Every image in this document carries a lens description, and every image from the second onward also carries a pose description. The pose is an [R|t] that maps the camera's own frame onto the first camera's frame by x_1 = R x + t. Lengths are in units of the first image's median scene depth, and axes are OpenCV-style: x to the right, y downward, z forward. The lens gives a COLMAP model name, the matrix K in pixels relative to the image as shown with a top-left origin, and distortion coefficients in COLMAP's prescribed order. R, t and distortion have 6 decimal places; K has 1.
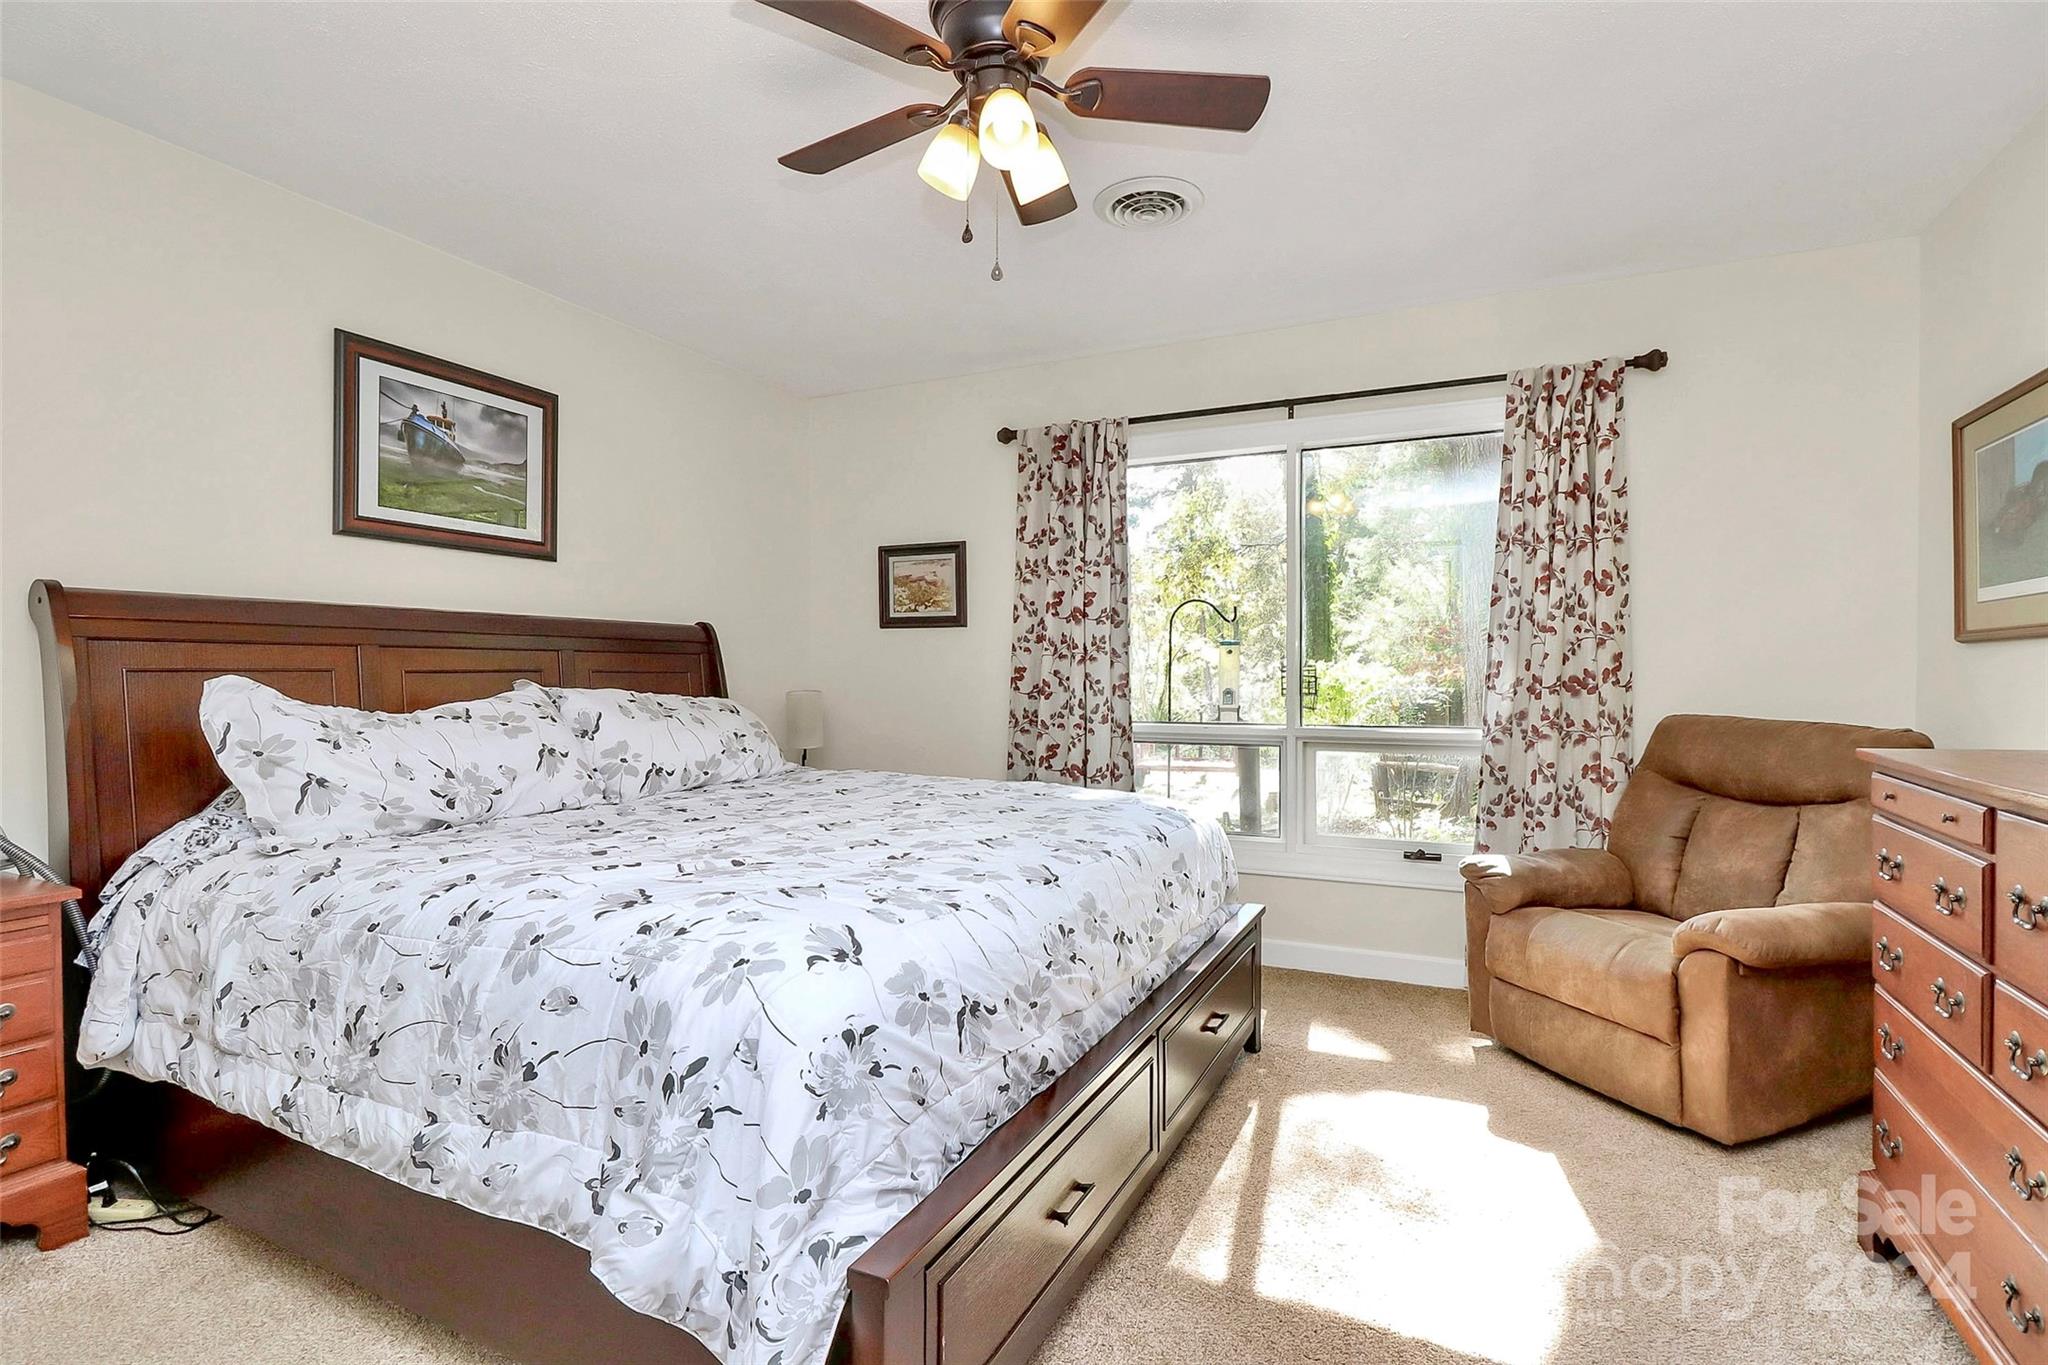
lens RADIAL K [[998.5, 0, 1024.0], [0, 998.5, 682.5], [0, 0, 1]] dist [-0.000065, -0.000343]
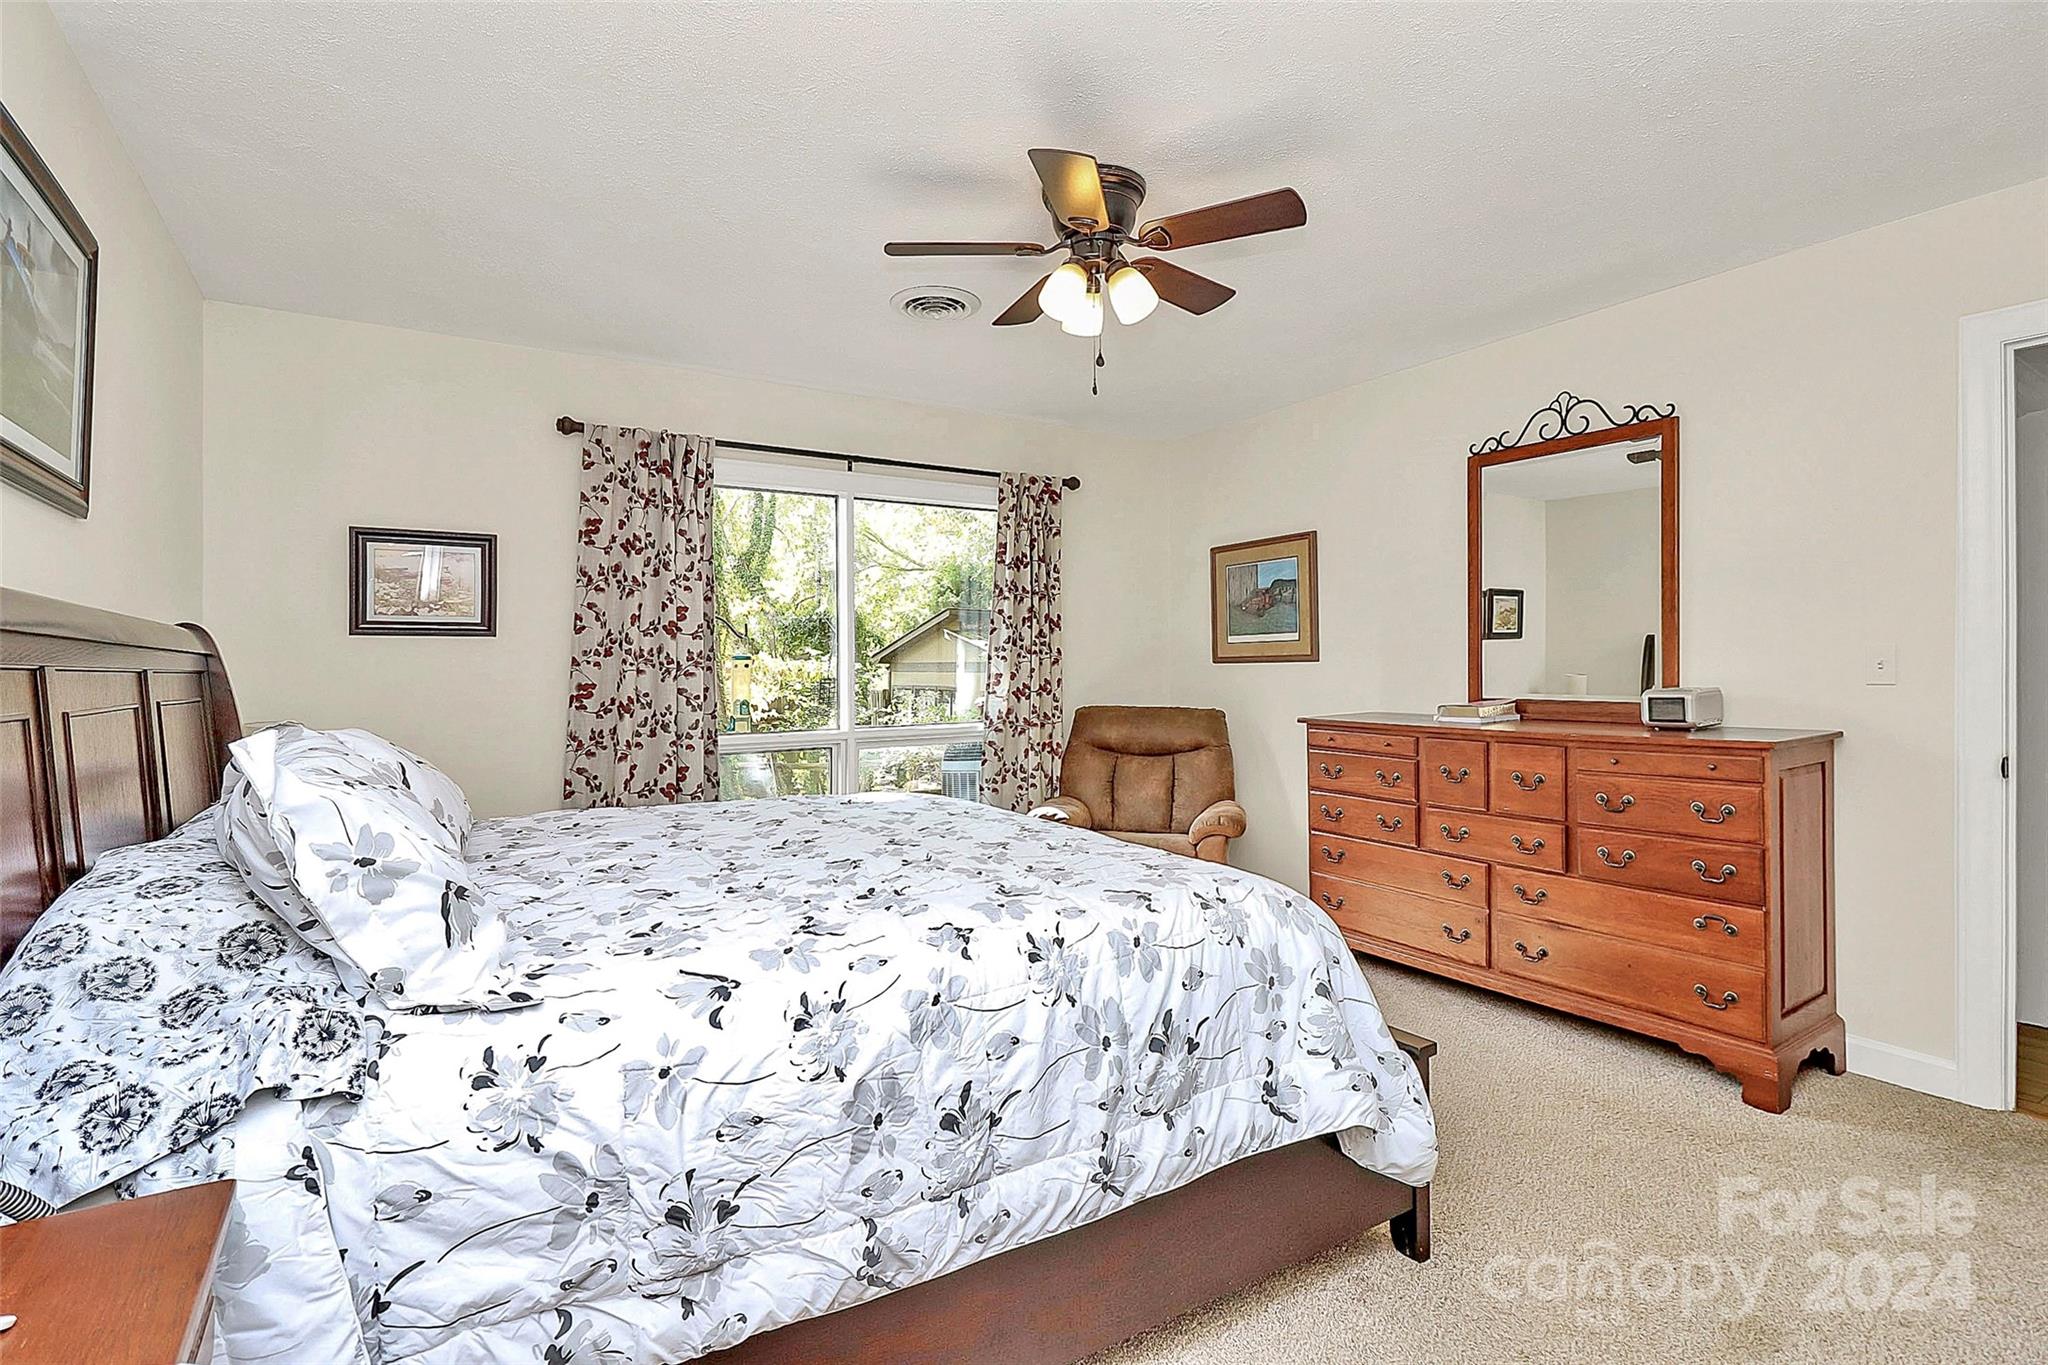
lens RADIAL K [[980.4, 0, 1025.1], [0, 980.4, 653.7], [0, 0, 1]] dist [0.001314, -0.000172]
pose [[0.520238, 0.007951, 0.853985, -0.590084], [0.019374, 0.999589, -0.021110, -0.016897], [-0.853802, 0.027527, 0.519870, 0.209670]]
